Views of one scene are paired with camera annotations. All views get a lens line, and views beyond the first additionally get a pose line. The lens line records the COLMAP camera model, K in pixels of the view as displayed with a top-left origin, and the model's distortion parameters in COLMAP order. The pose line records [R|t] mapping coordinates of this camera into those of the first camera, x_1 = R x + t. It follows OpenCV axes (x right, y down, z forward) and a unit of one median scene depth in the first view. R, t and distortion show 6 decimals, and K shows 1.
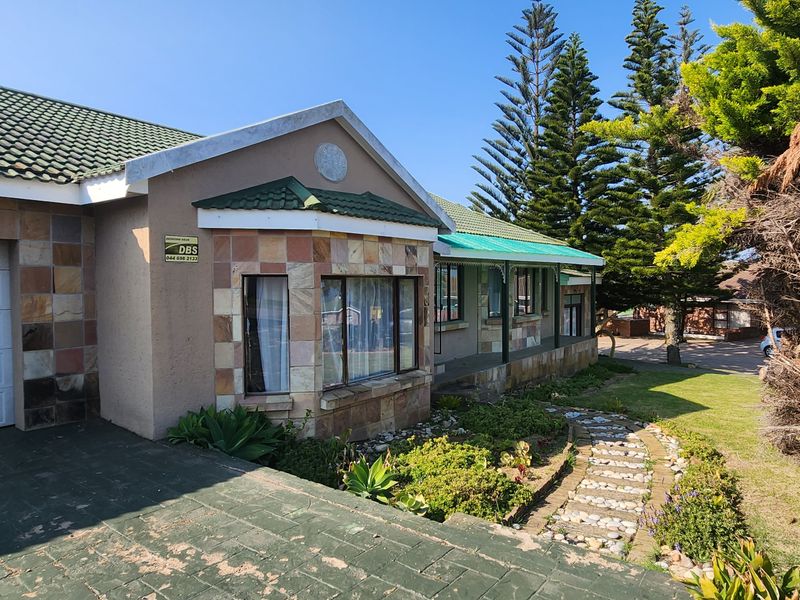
lens RADIAL K [[528.7, 0, 406.6], [0, 528.7, 299.9], [0, 0, 1]] dist [-0.004620, 0.002409]
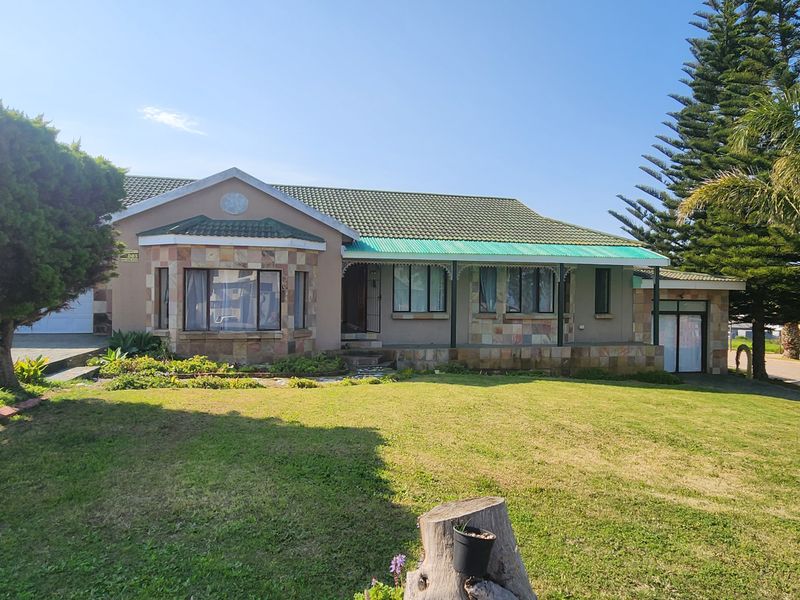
lens RADIAL K [[528.7, 0, 406.6], [0, 528.7, 299.9], [0, 0, 1]] dist [-0.004620, 0.002409]
pose [[0.770668, 0.020706, -0.636900, 1.598021], [-0.039211, 0.999119, -0.014966, 0.063514], [0.636029, 0.036507, 0.770801, 0.055358]]
